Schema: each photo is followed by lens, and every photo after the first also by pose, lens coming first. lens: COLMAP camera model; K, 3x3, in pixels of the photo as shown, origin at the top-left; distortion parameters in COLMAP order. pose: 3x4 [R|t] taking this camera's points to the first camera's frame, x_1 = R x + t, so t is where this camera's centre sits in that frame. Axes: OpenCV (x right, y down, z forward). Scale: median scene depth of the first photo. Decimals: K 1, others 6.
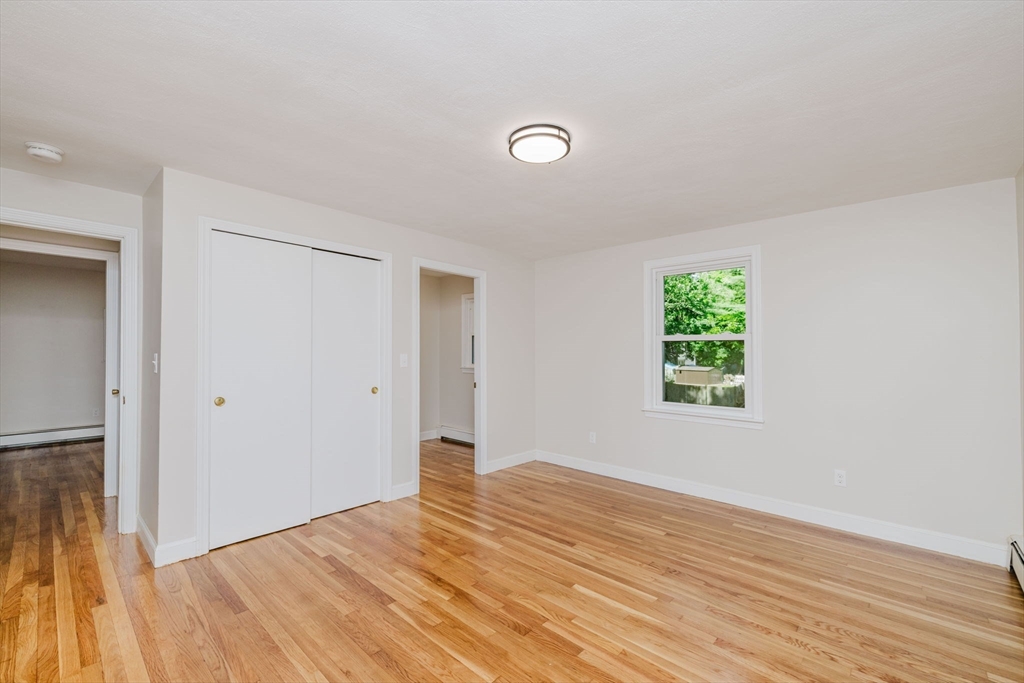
lens RADIAL K [[431.8, 0, 510.2], [0, 431.8, 341.6], [0, 0, 1]] dist [0.000281, -0.000389]
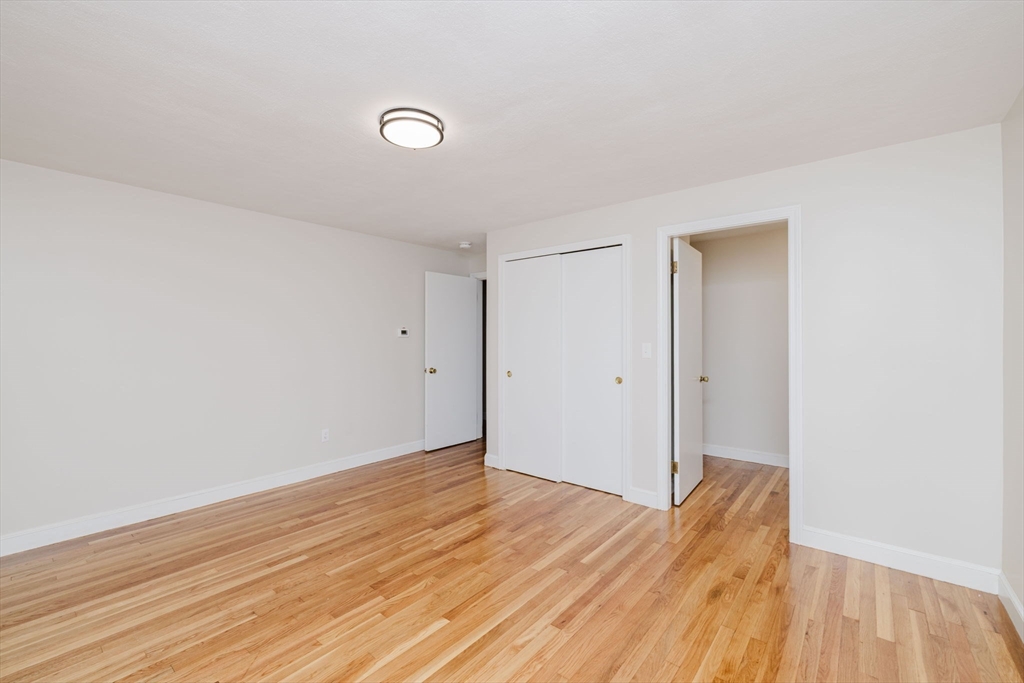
lens RADIAL K [[431.8, 0, 510.2], [0, 431.8, 341.6], [0, 0, 1]] dist [0.000281, -0.000389]
pose [[0.050956, -0.001732, -0.998699, 0.795022], [0.024972, 0.999688, -0.000460, 0.023116], [0.998389, -0.024916, 0.050984, 0.876667]]
